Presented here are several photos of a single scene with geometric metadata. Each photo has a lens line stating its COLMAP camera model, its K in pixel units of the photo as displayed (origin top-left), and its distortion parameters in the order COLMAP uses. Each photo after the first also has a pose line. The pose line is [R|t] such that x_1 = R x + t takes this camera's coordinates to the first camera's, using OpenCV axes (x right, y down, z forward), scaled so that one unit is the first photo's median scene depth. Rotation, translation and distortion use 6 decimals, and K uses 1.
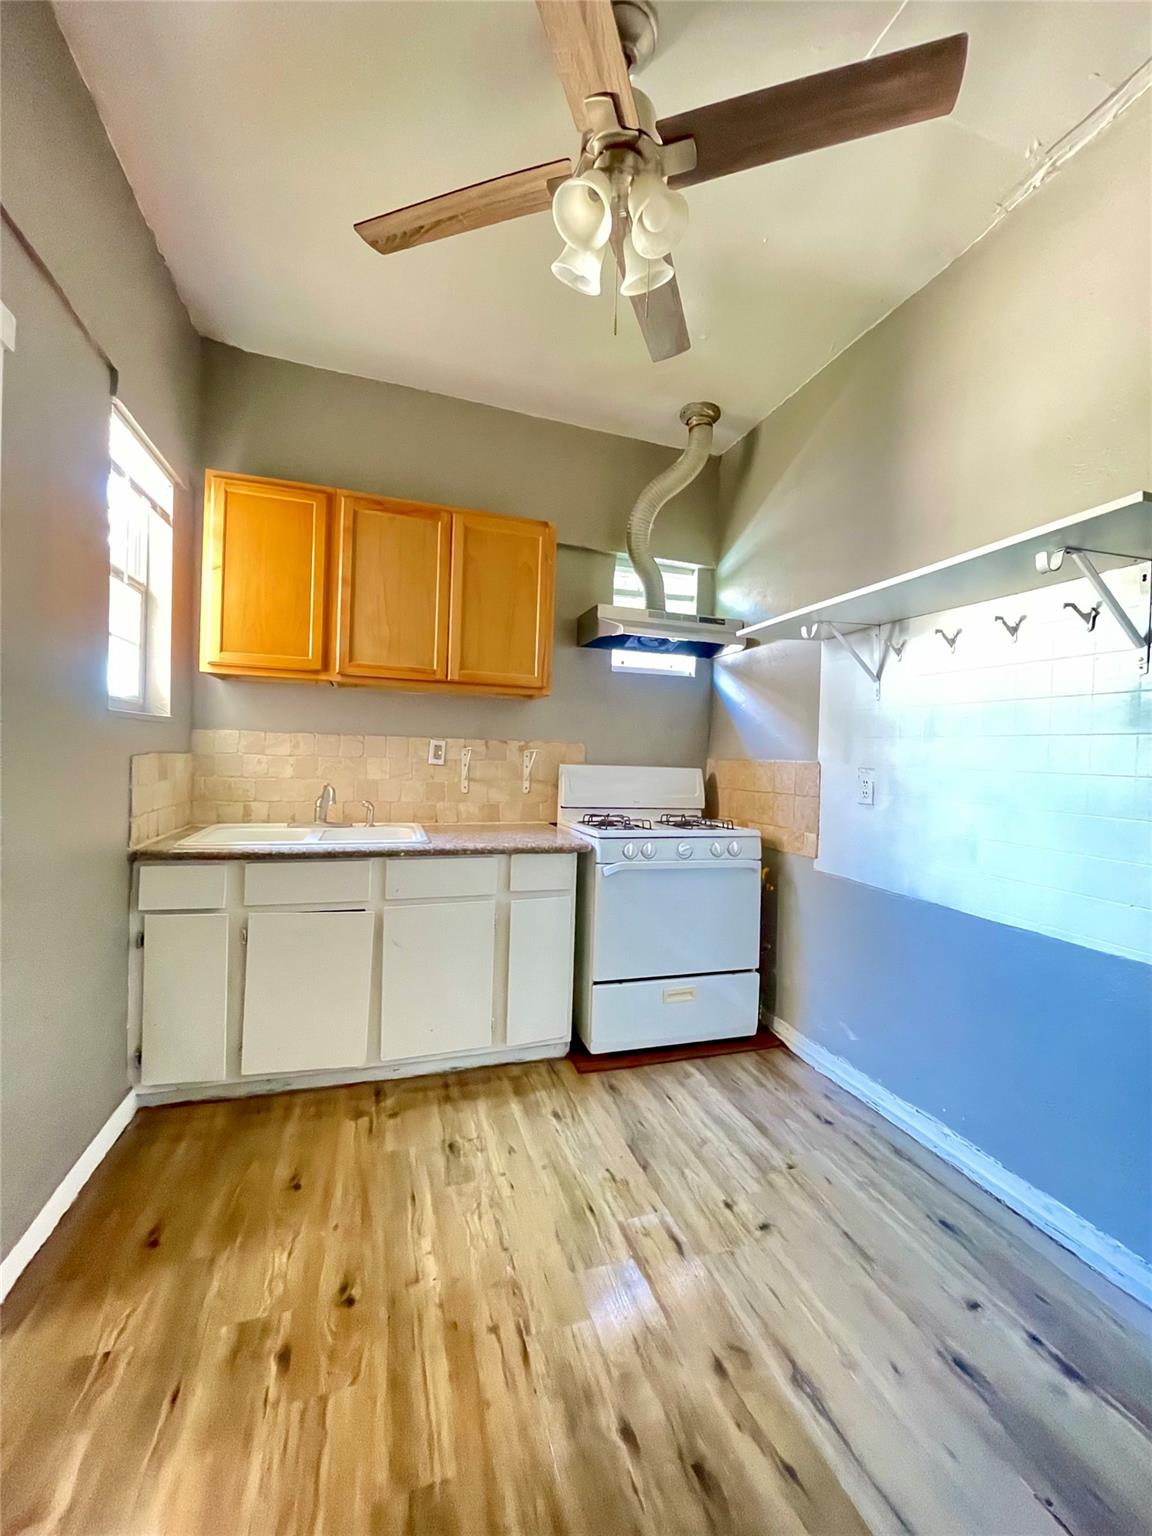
lens RADIAL K [[621.9, 0, 577.7], [0, 621.9, 763.1], [0, 0, 1]] dist [-0.002642, 0.002122]
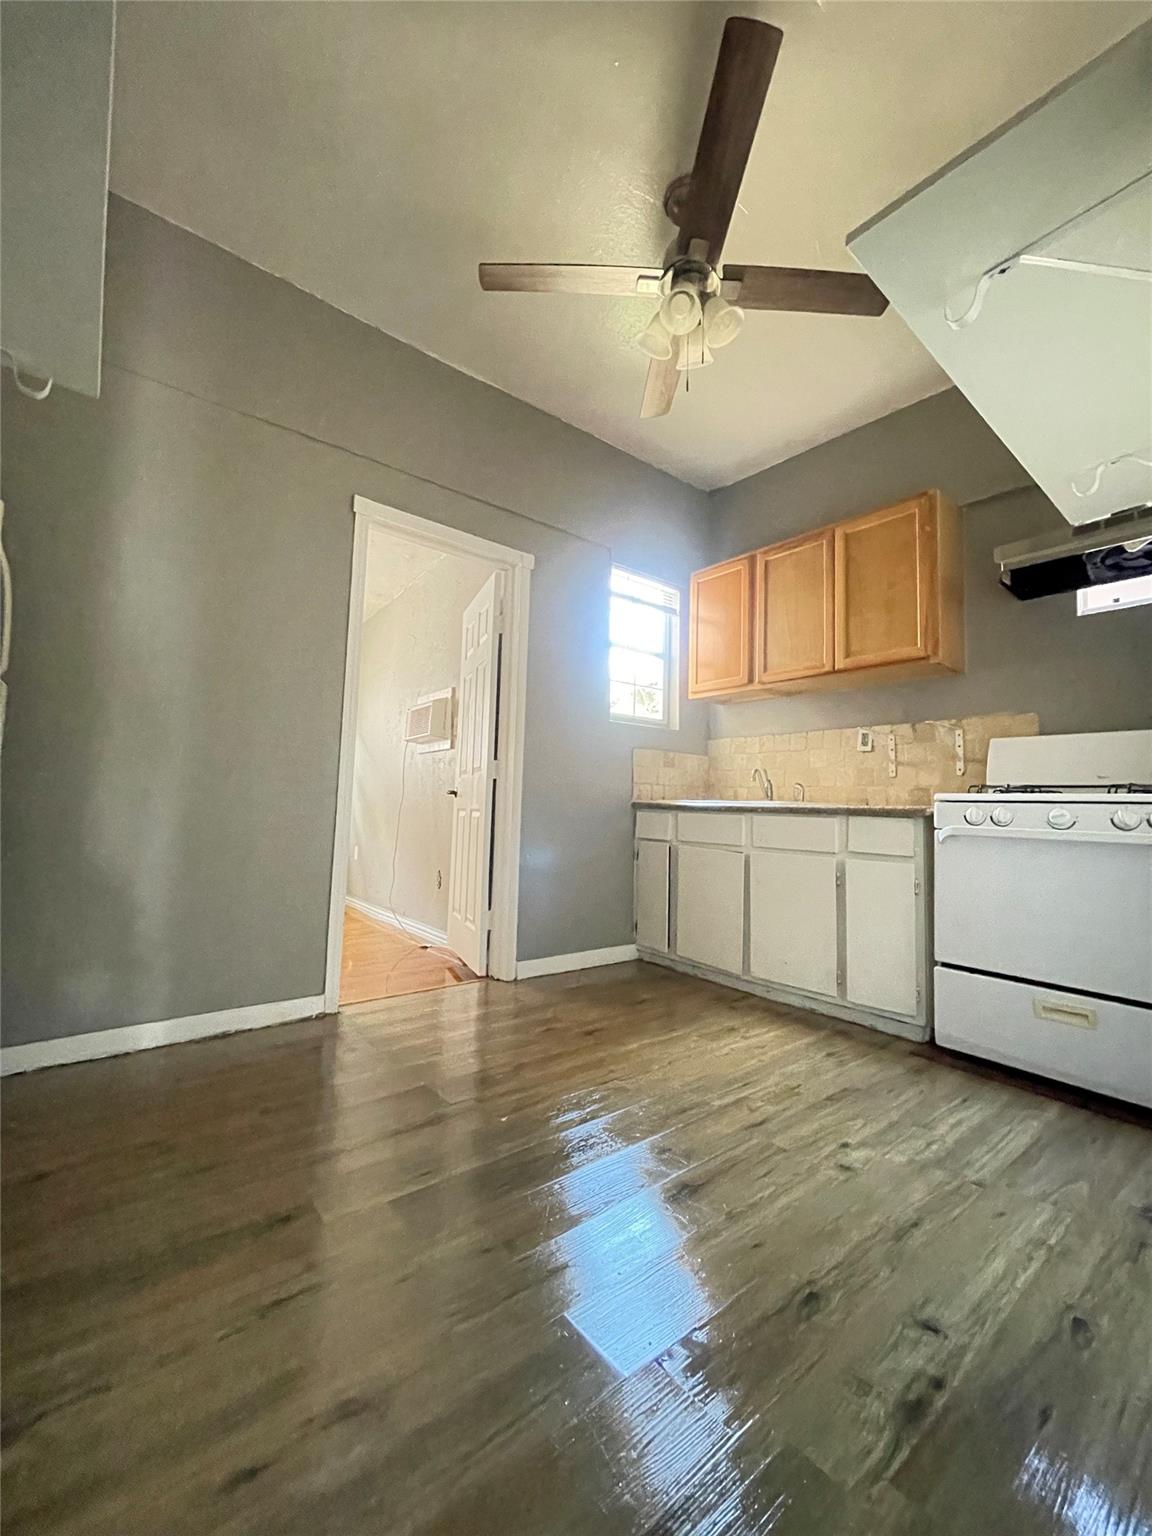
lens RADIAL K [[621.9, 0, 584.8], [0, 621.9, 763.2], [0, 0, 1]] dist [-0.002642, 0.002122]
pose [[0.368178, -0.085849, -0.925784, 0.699768], [-0.029416, 0.994154, -0.103887, 0.177141], [0.929290, 0.065482, 0.363500, 0.185637]]
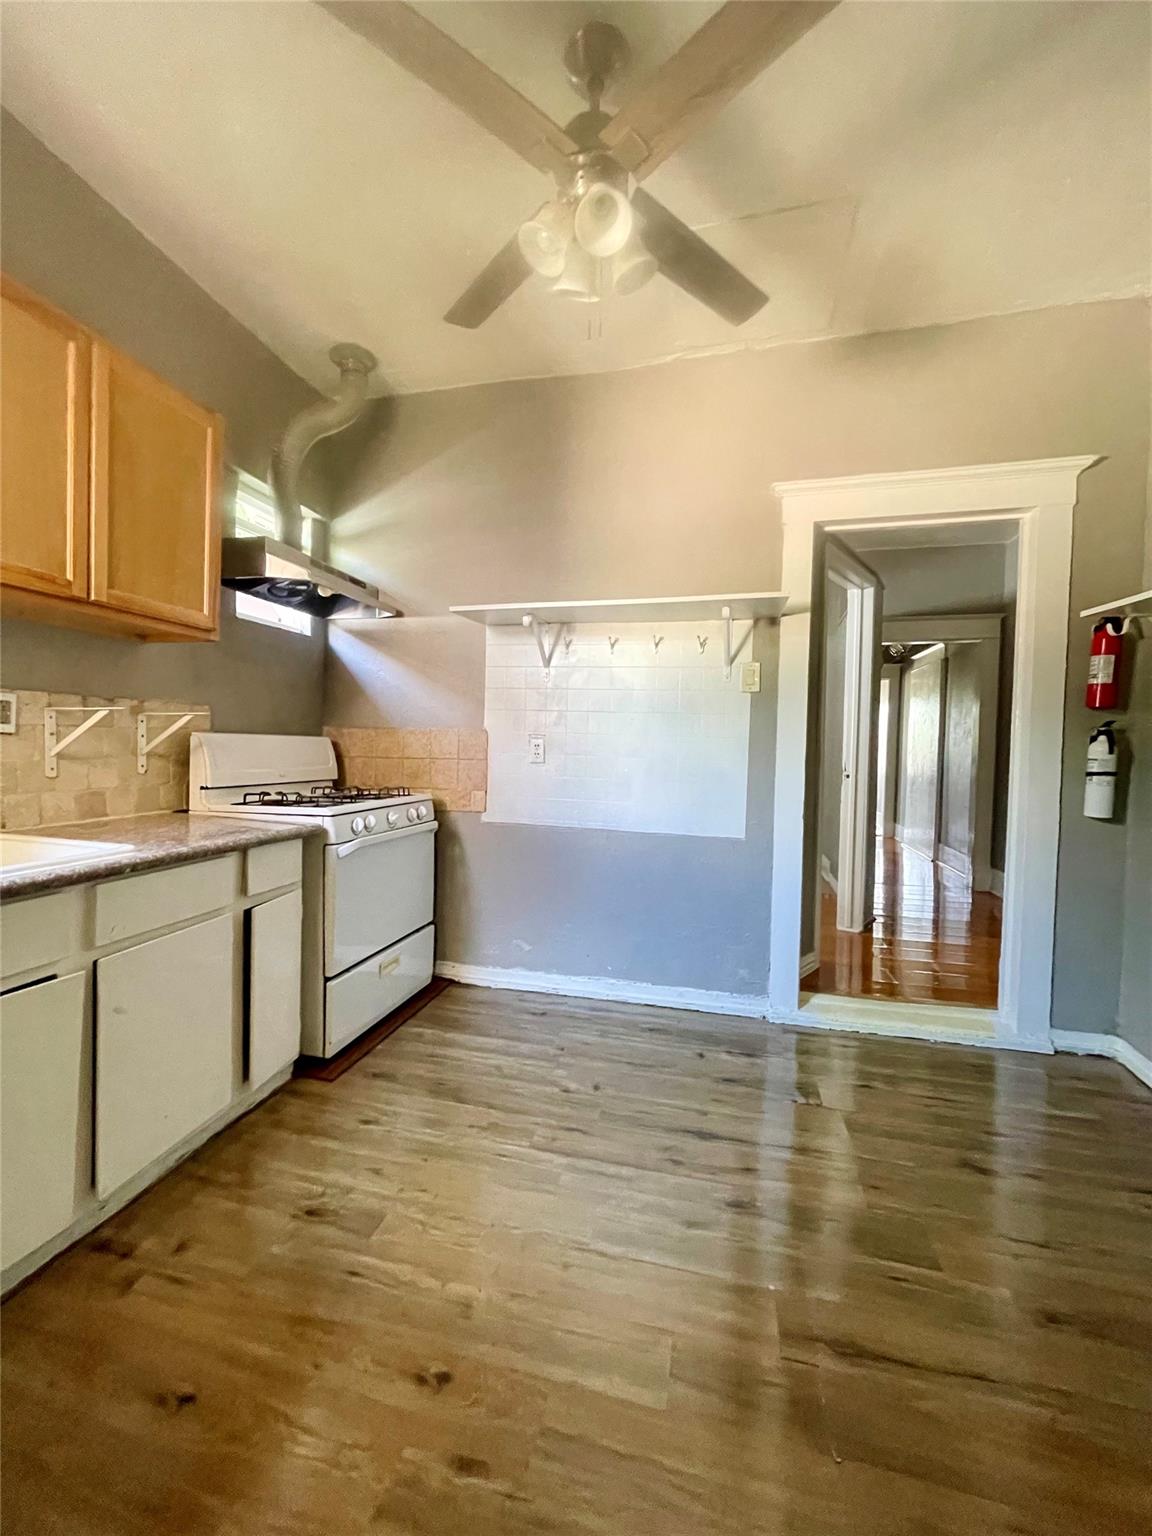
lens RADIAL K [[621.9, 0, 581.9], [0, 621.9, 764.7], [0, 0, 1]] dist [-0.002642, 0.002122]
pose [[0.523574, -0.044883, 0.850797, -0.528523], [0.001049, 0.998645, 0.052036, 0.003019], [-0.851979, -0.026352, 0.522912, 0.241619]]
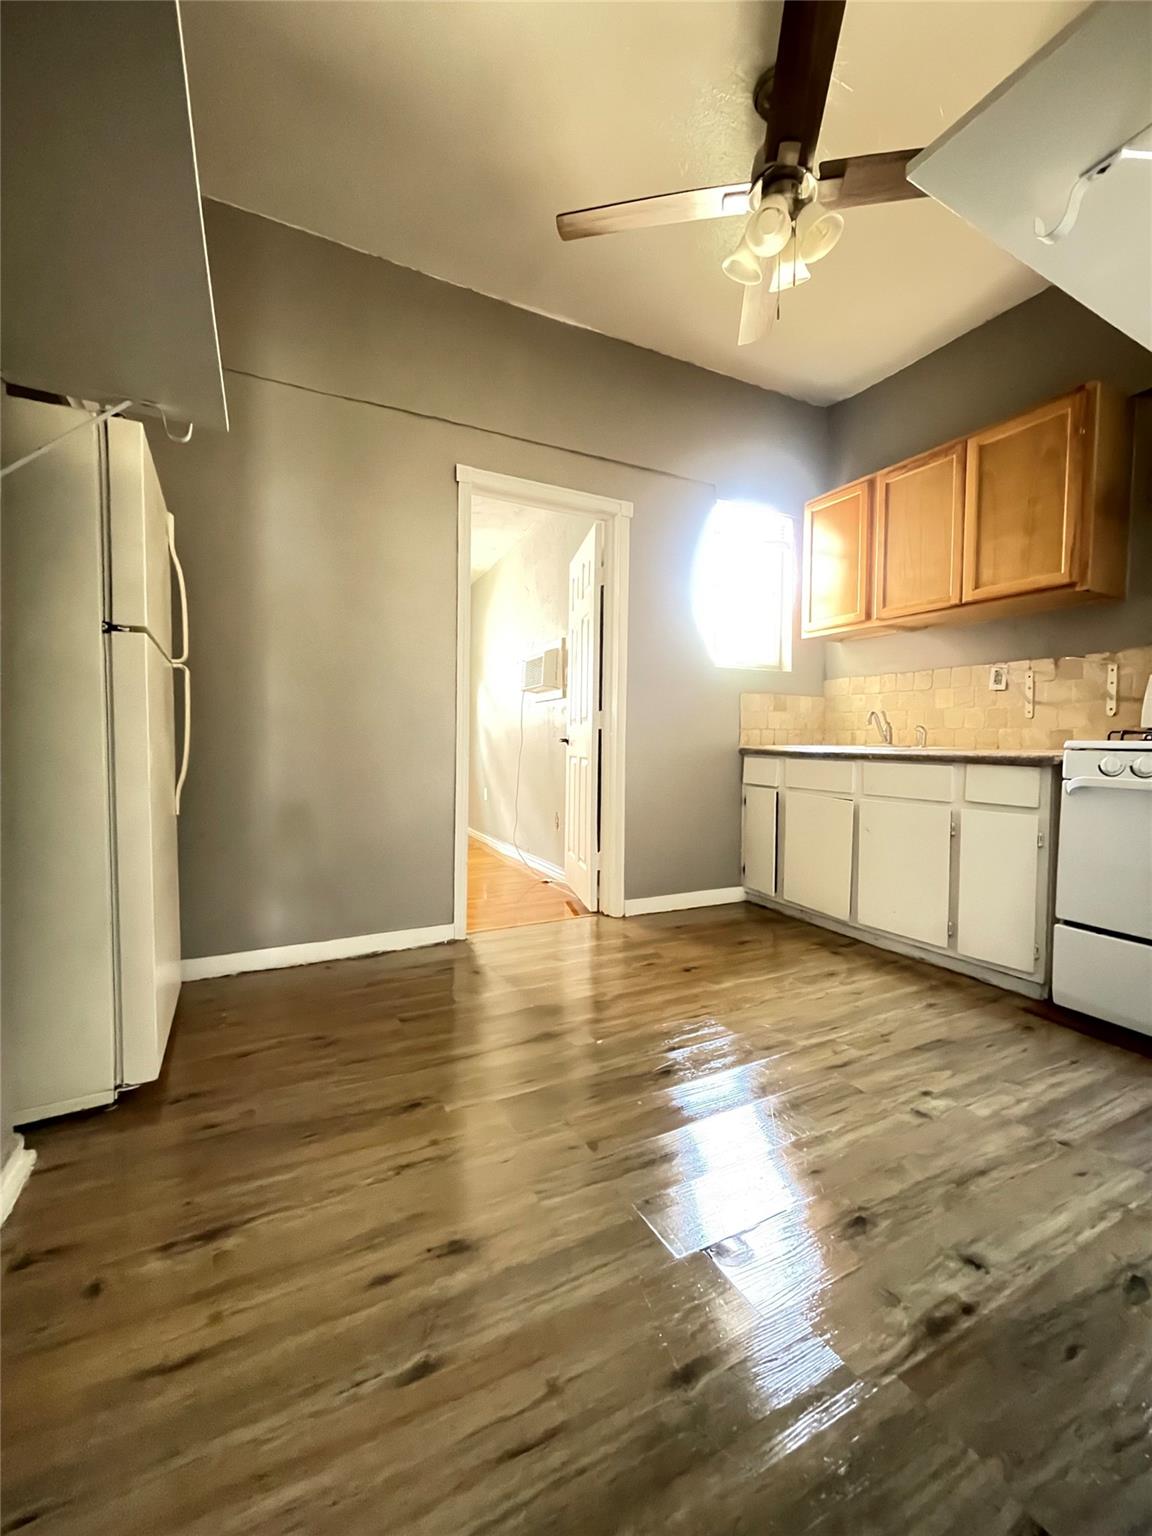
lens RADIAL K [[621.9, 0, 584.0], [0, 621.9, 764.4], [0, 0, 1]] dist [-0.002642, 0.002122]
pose [[0.168666, 0.010913, -0.985613, 0.753974], [-0.019179, 0.999786, 0.007787, 0.148631], [0.985487, 0.017589, 0.168839, 0.221083]]
